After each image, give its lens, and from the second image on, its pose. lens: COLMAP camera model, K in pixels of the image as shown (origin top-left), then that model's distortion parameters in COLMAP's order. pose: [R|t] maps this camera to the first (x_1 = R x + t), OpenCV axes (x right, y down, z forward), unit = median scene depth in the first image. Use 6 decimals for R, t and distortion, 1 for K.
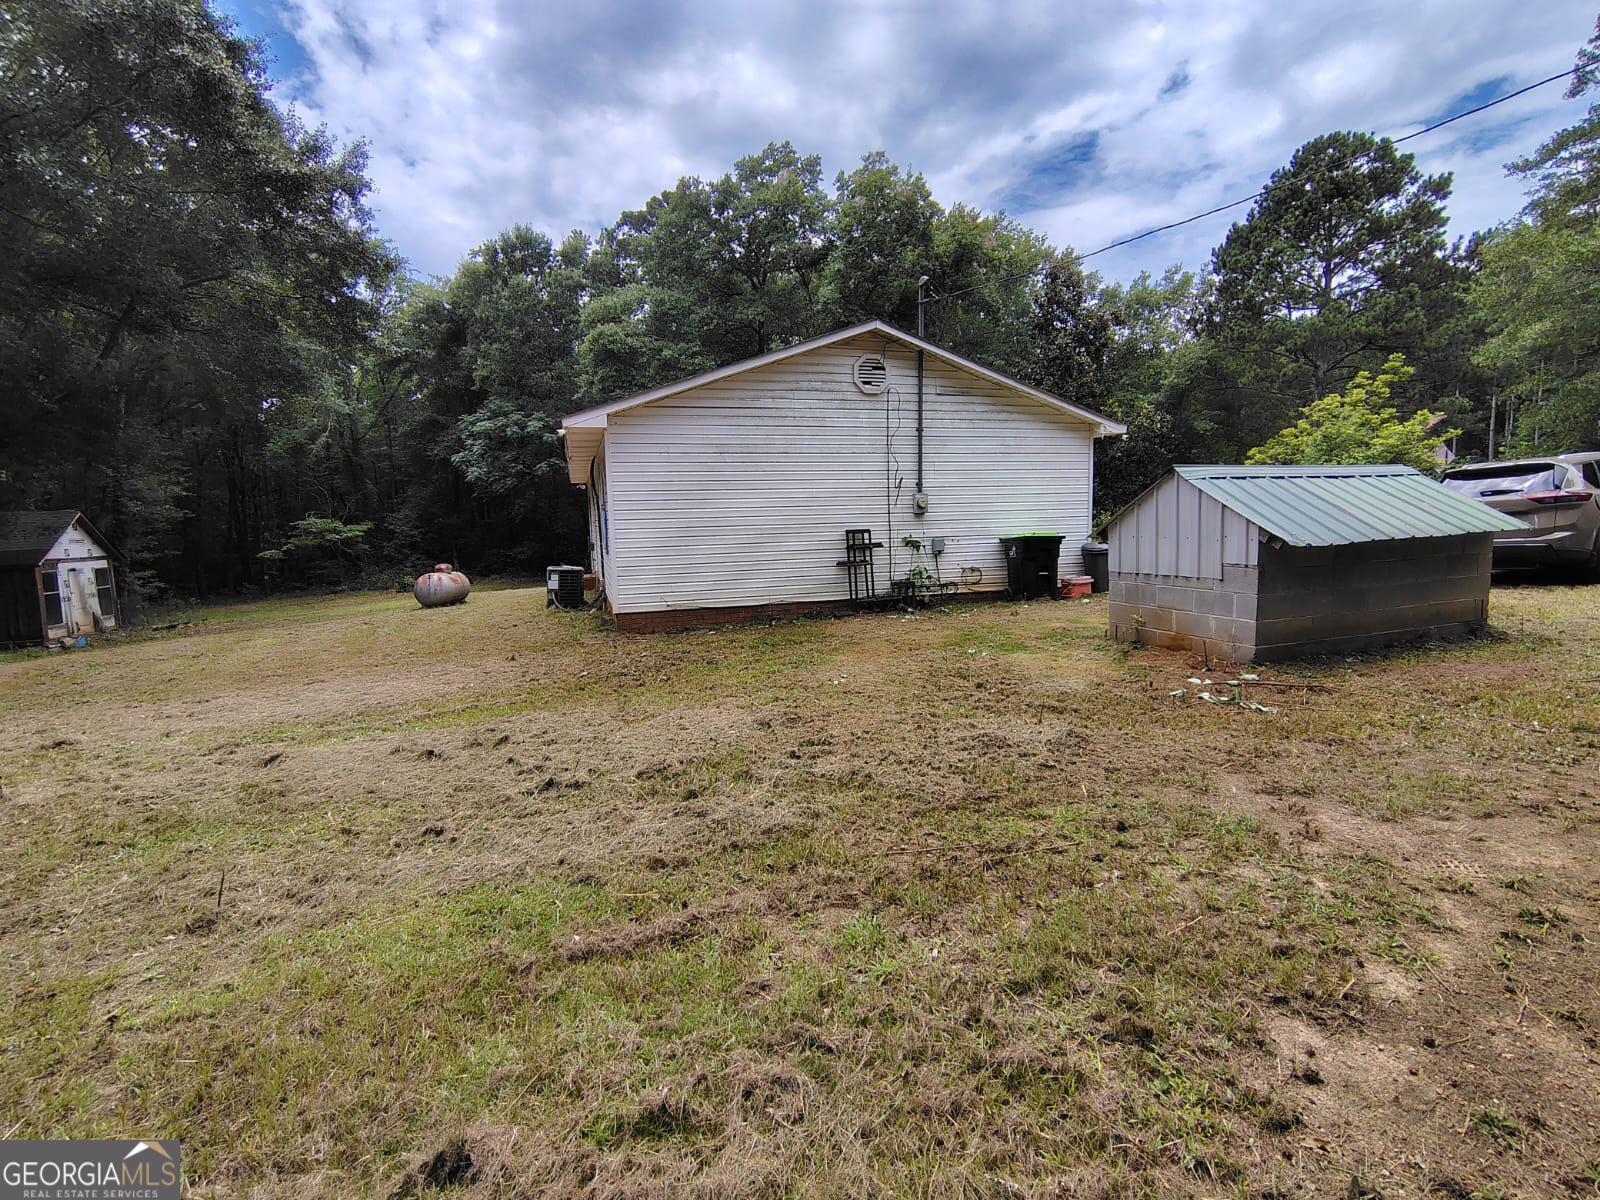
lens RADIAL K [[739.8, 0, 805.4], [0, 739.8, 593.9], [0, 0, 1]] dist [-0.002507, 0.001243]
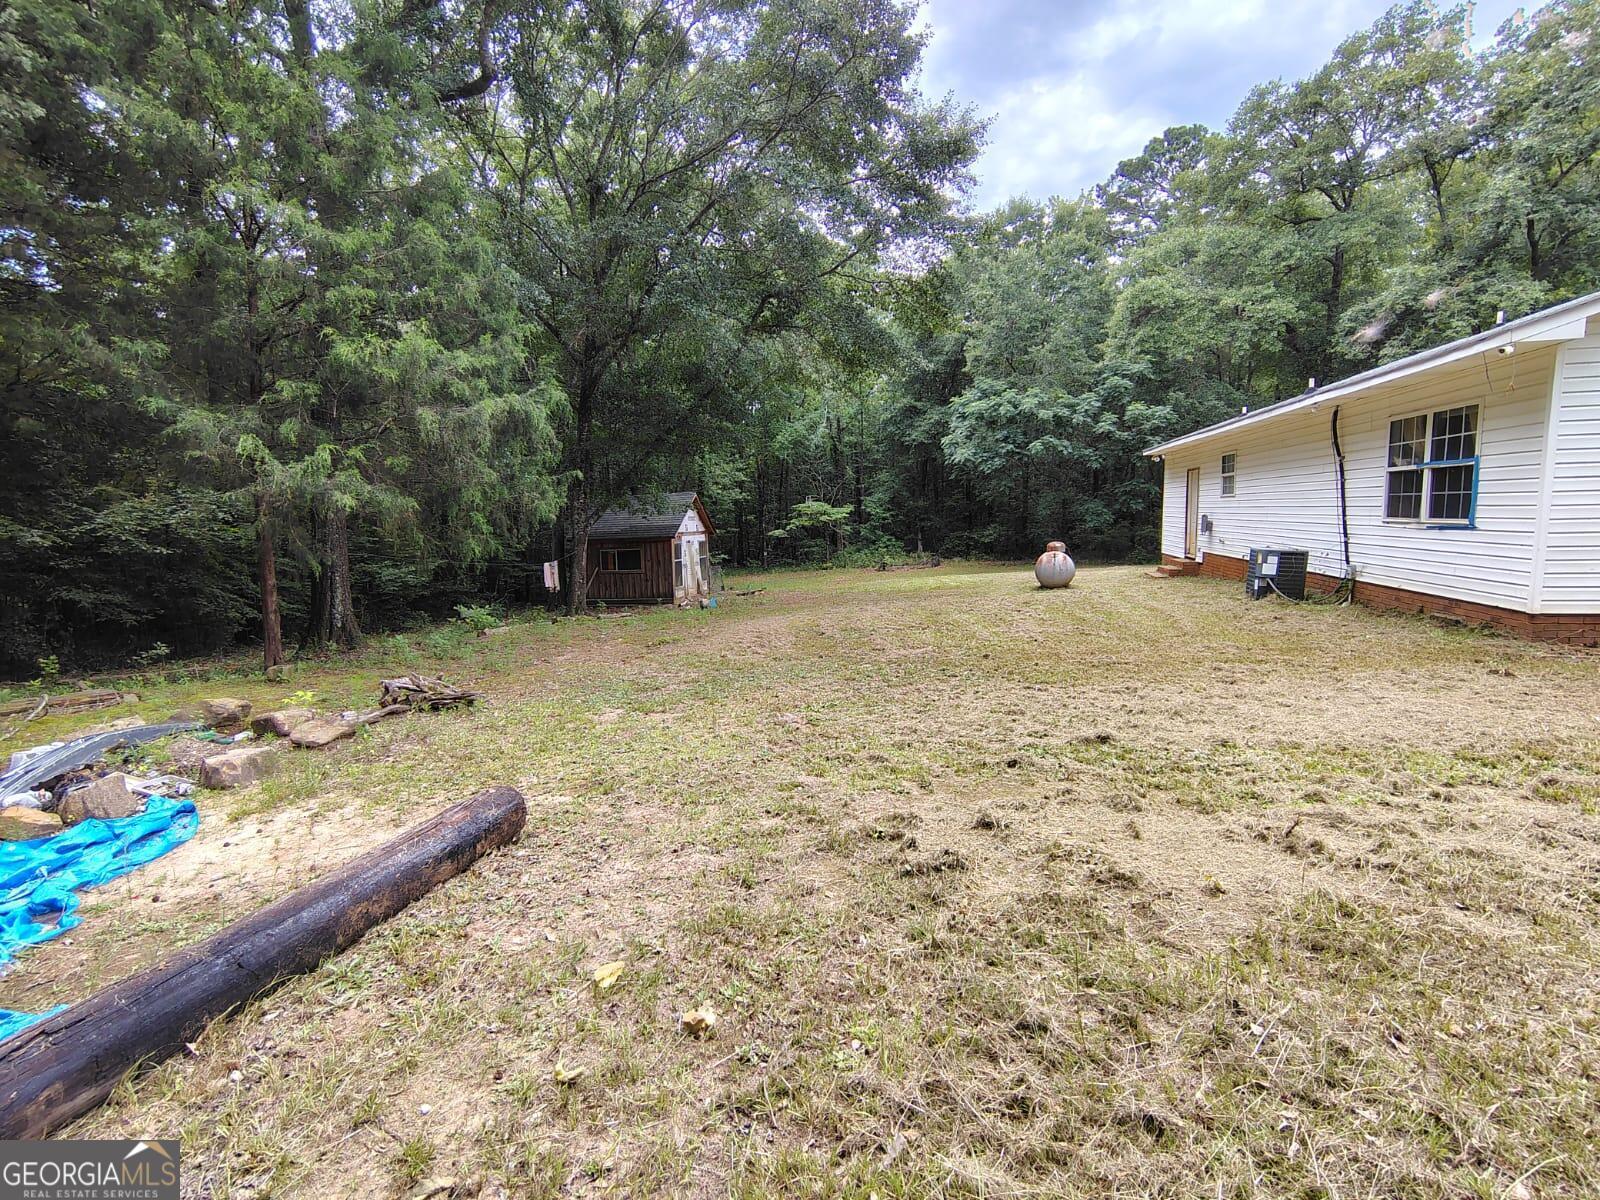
lens RADIAL K [[739.8, 0, 805.4], [0, 739.8, 593.9], [0, 0, 1]] dist [-0.002507, 0.001243]
pose [[0.874163, 0.053926, -0.482629, -0.141822], [-0.045224, 0.998537, 0.029658, 0.004865], [0.483522, -0.004100, 0.875322, 0.019198]]
